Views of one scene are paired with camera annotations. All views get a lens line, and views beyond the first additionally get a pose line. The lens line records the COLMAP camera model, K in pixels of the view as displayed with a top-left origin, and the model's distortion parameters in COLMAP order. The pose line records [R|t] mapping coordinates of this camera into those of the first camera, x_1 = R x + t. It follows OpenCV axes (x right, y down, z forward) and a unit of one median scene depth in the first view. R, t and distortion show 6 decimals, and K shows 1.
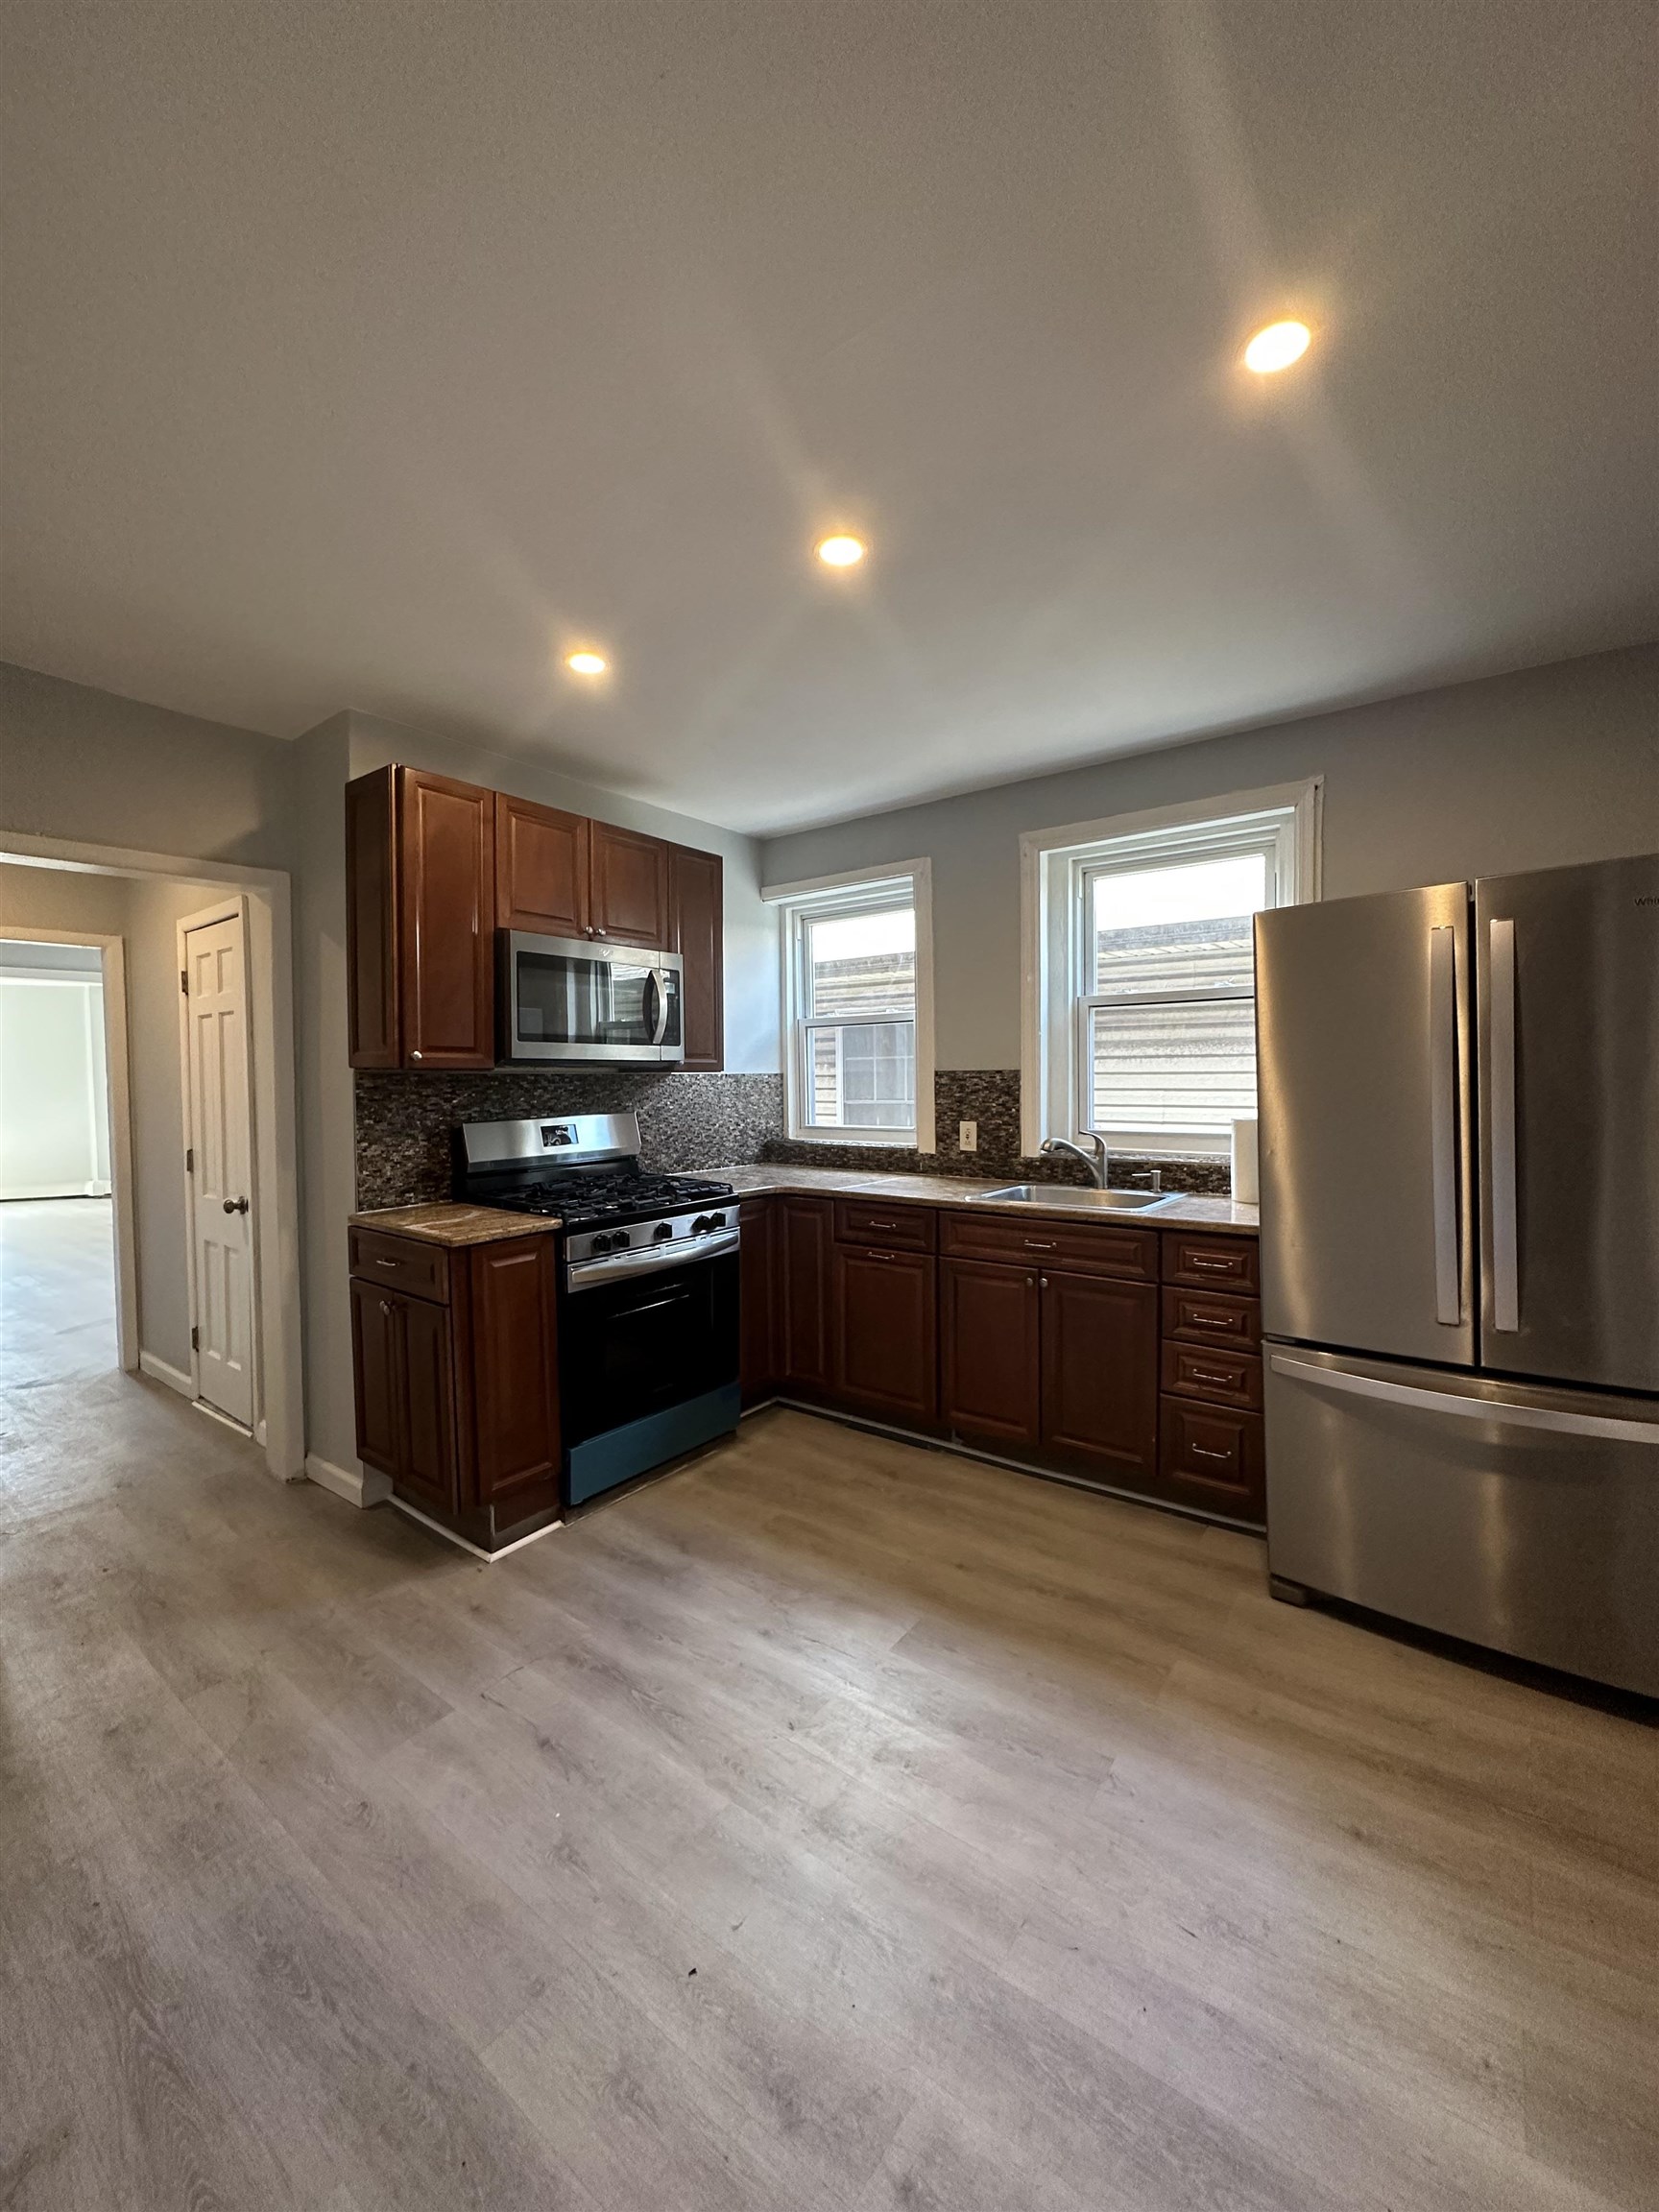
lens RADIAL K [[885.1, 0, 825.5], [0, 885.1, 1106.9], [0, 0, 1]] dist [-0.001823, 0.000613]
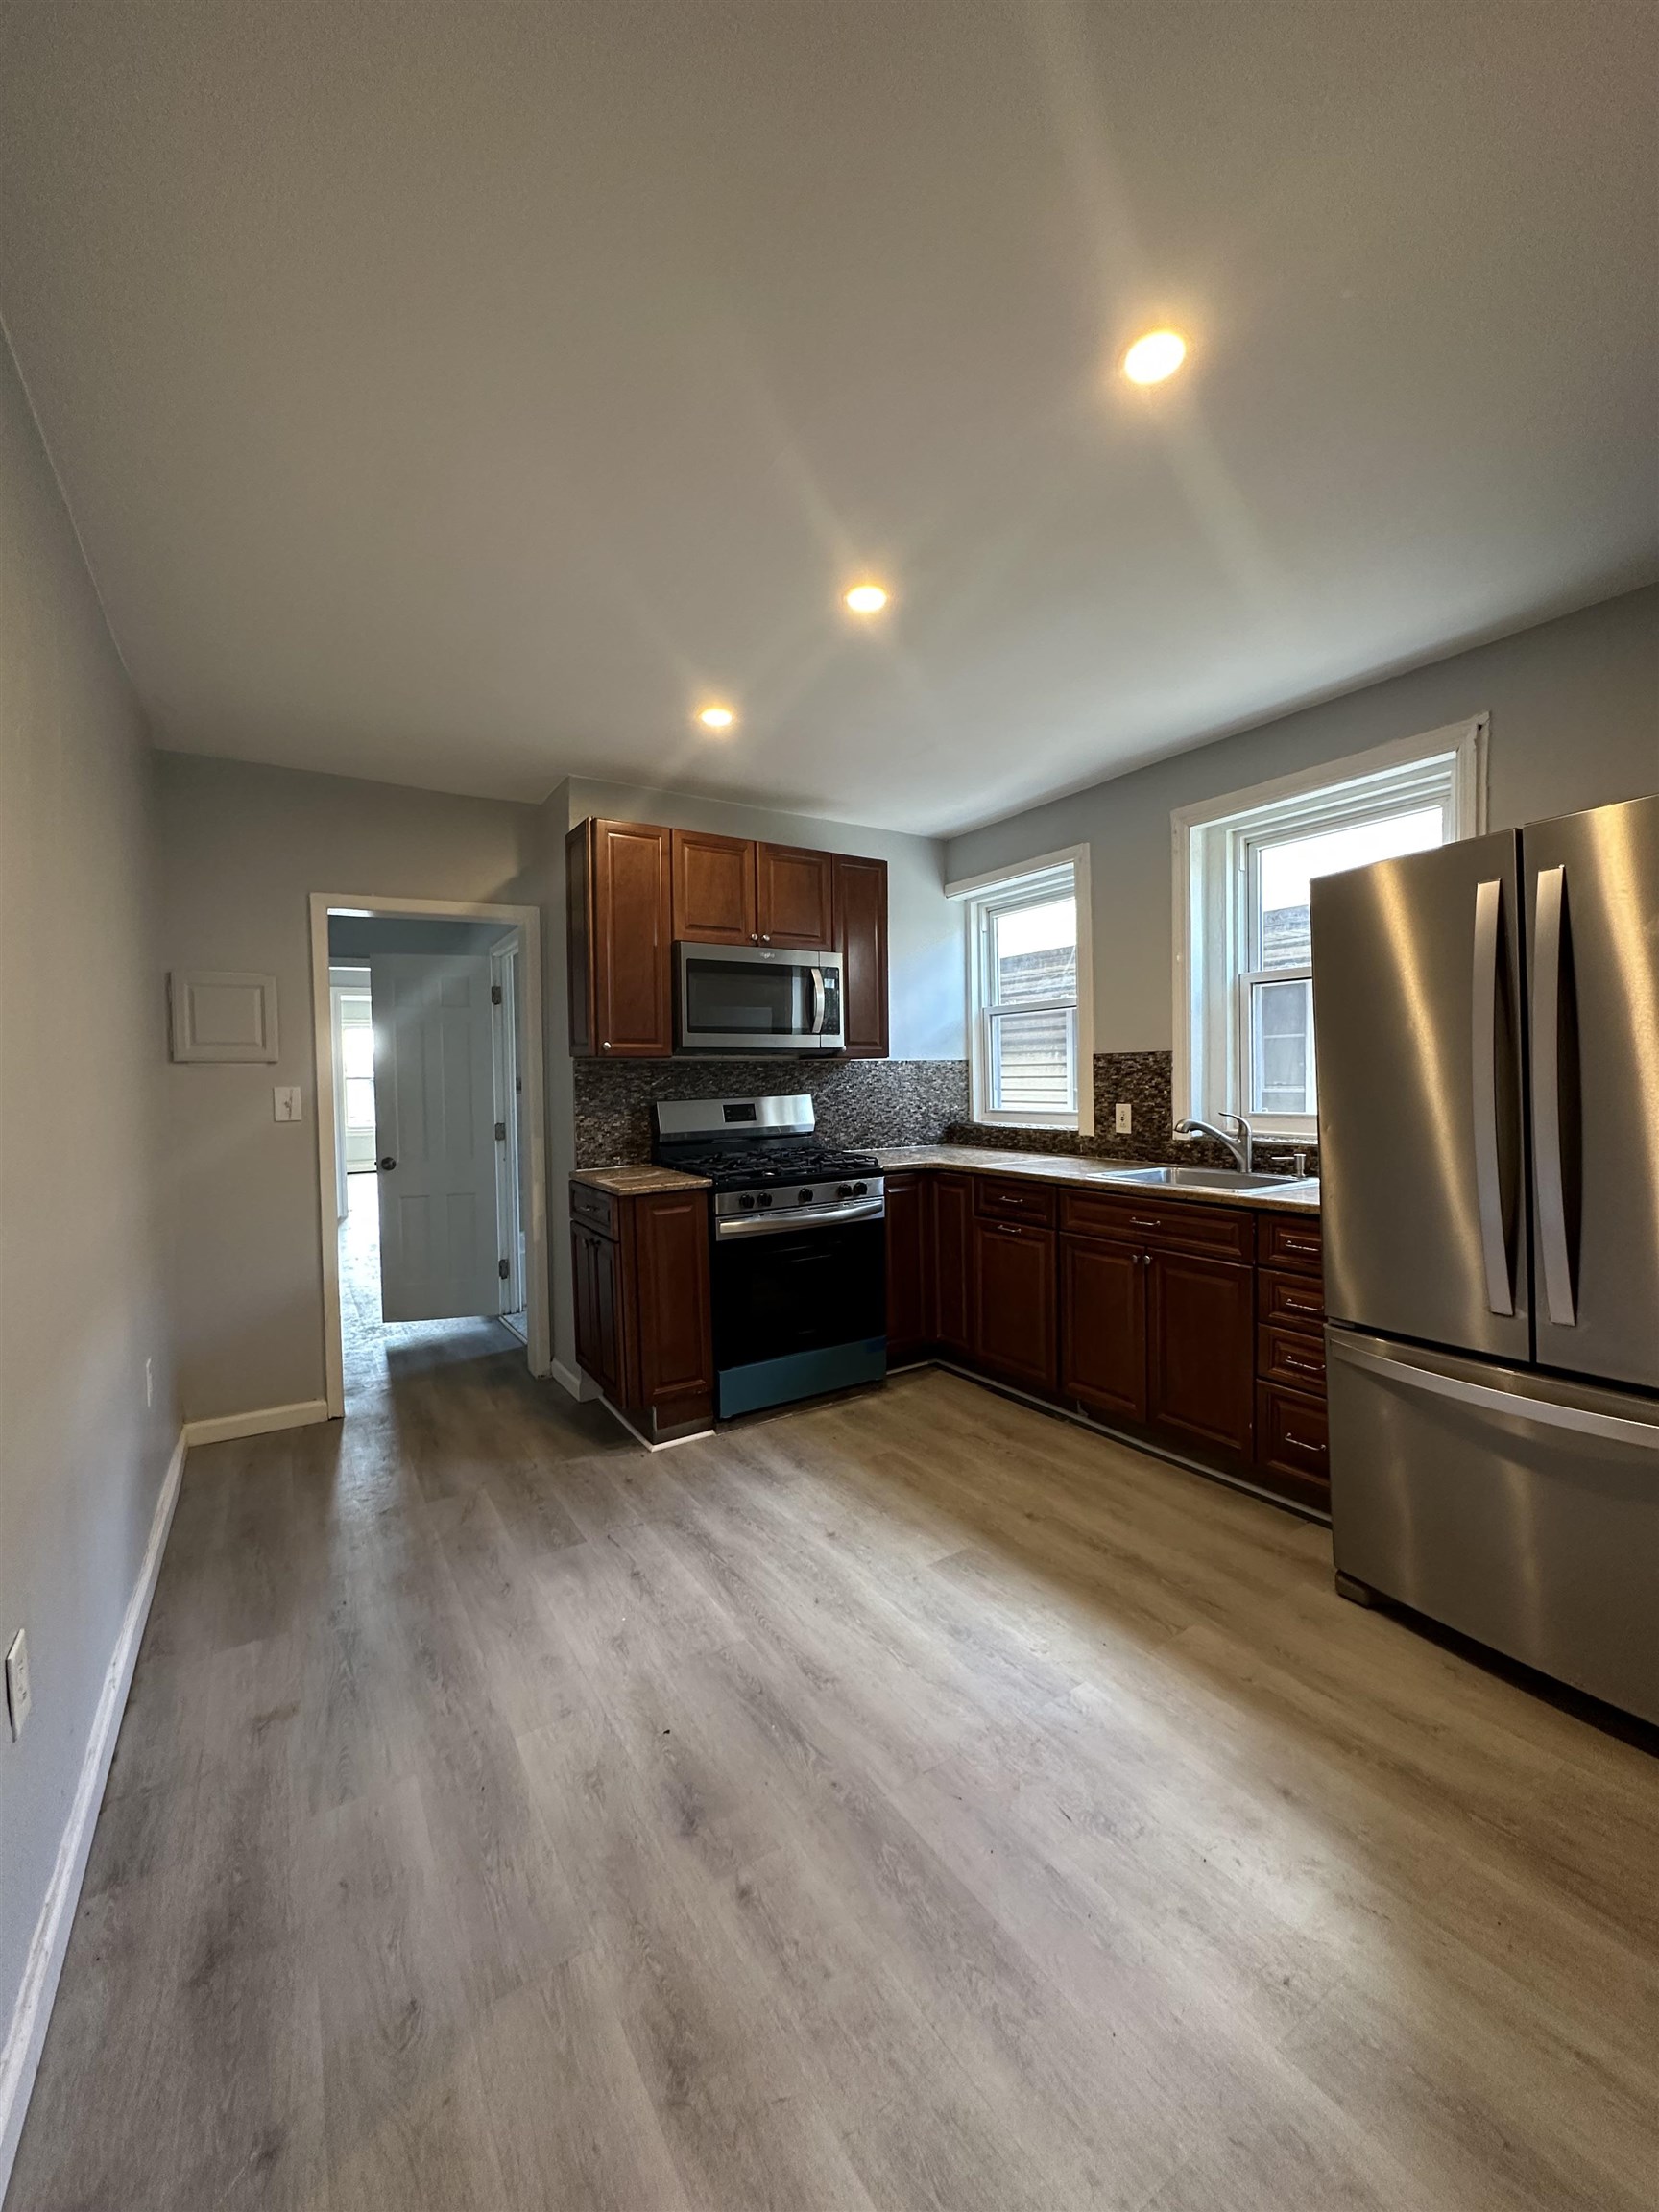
lens RADIAL K [[885.1, 0, 825.5], [0, 885.1, 1106.9], [0, 0, 1]] dist [-0.001823, 0.000613]
pose [[0.936403, 0.005127, -0.350889, 0.254959], [-0.003090, 0.999975, 0.006367, 0.018890], [0.350912, -0.004878, 0.936396, -0.070268]]
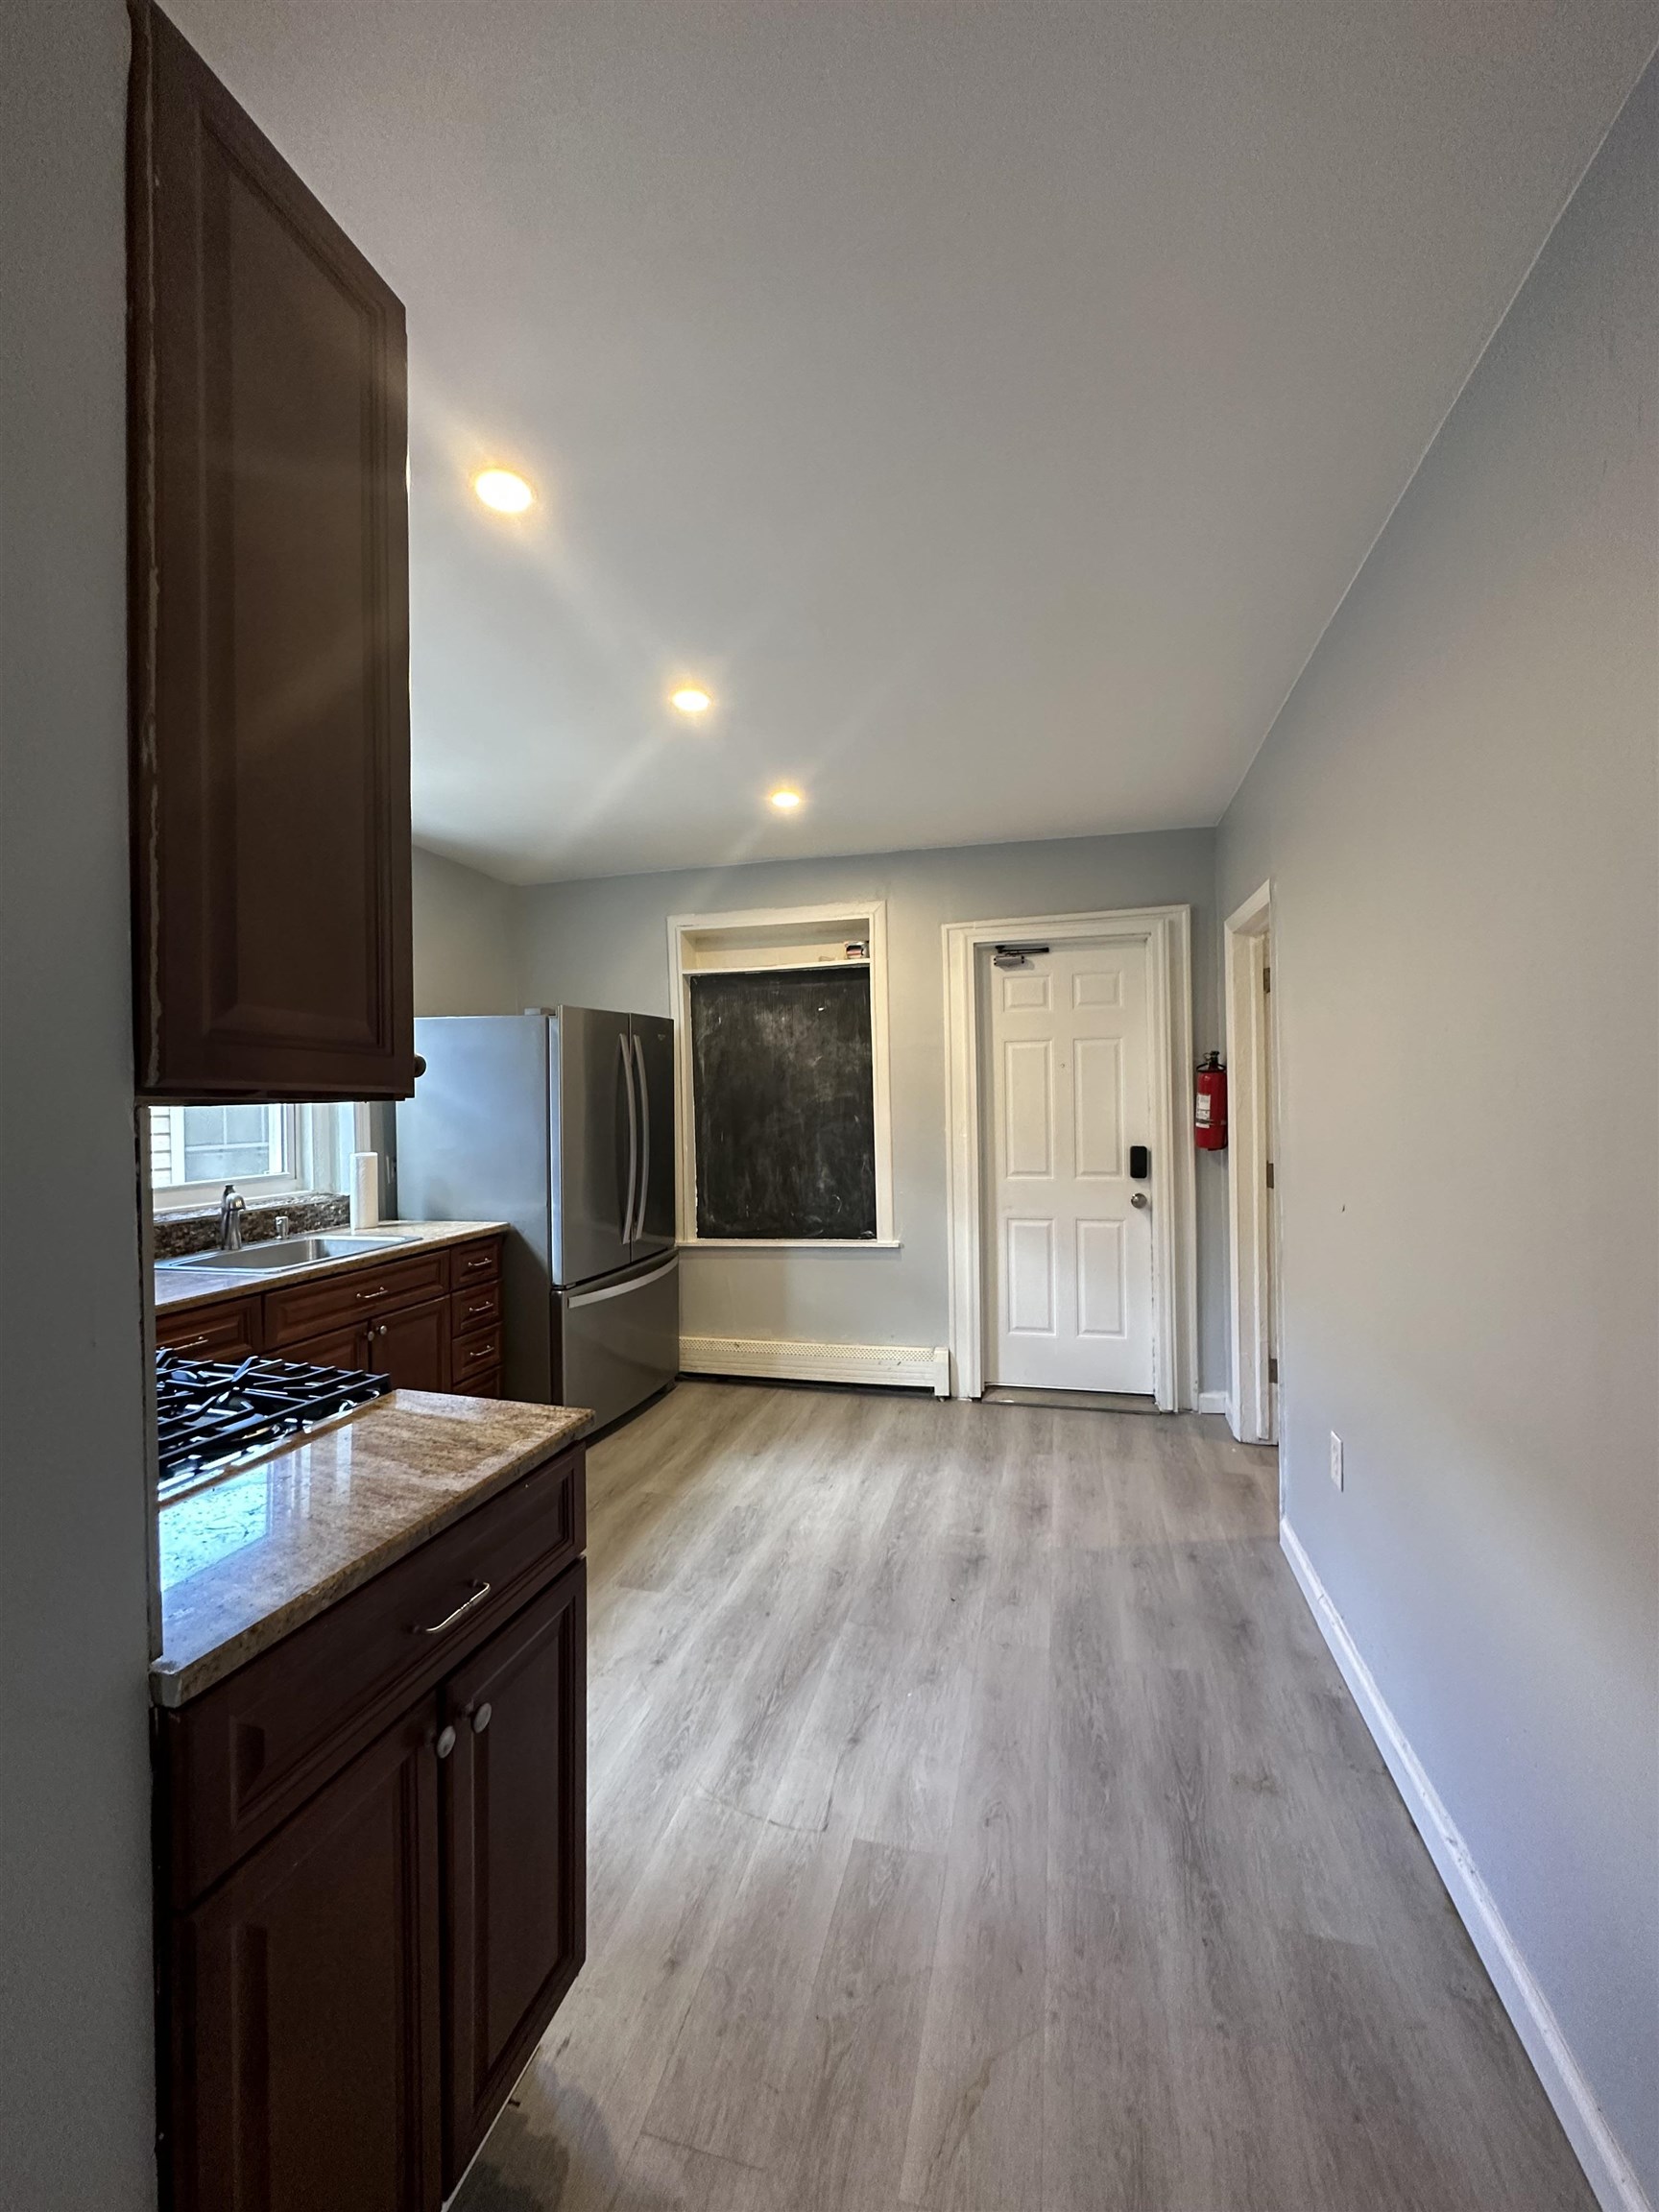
lens RADIAL K [[885.1, 0, 825.5], [0, 885.1, 1106.9], [0, 0, 1]] dist [-0.001823, 0.000613]
pose [[-0.387862, 0.012640, 0.921631, -0.838275], [0.050492, 0.998696, 0.007553, -0.029016], [-0.920333, 0.049464, -0.387995, 0.914832]]
